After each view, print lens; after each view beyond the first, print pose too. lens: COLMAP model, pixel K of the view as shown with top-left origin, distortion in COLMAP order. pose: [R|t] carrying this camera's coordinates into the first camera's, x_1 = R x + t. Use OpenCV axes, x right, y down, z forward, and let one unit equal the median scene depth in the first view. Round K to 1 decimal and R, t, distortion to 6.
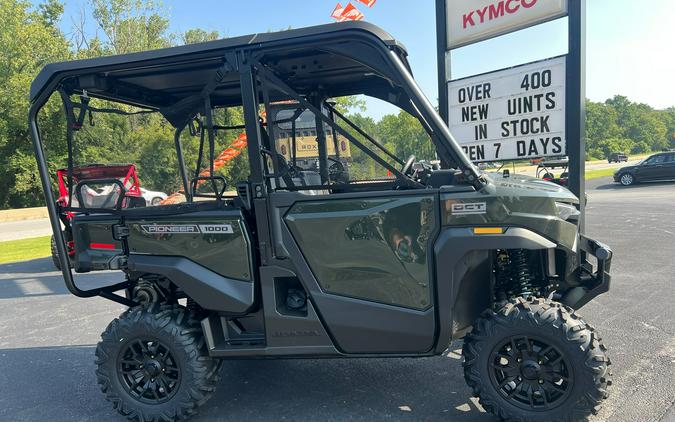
lens RADIAL K [[506.5, 0, 341.5], [0, 506.5, 257.3], [0, 0, 1]] dist [0.036674, -0.026768]
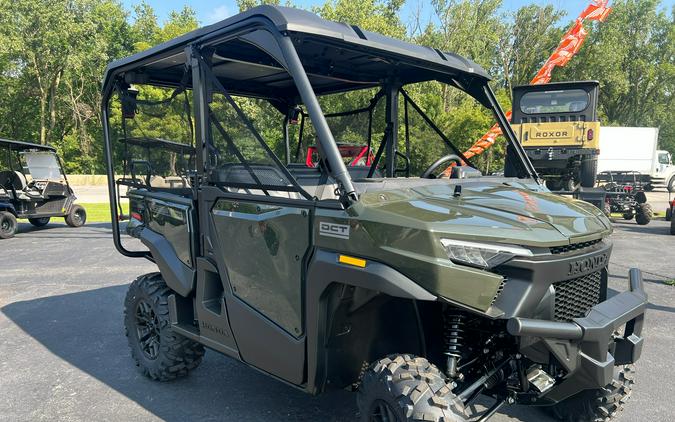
lens RADIAL K [[506.5, 0, 341.5], [0, 506.5, 257.3], [0, 0, 1]] dist [0.036674, -0.026768]
pose [[0.822560, 0.172386, -0.541920, 0.427647], [-0.152629, 0.984906, 0.081631, -0.073334], [0.547813, 0.015566, 0.836456, 0.204056]]
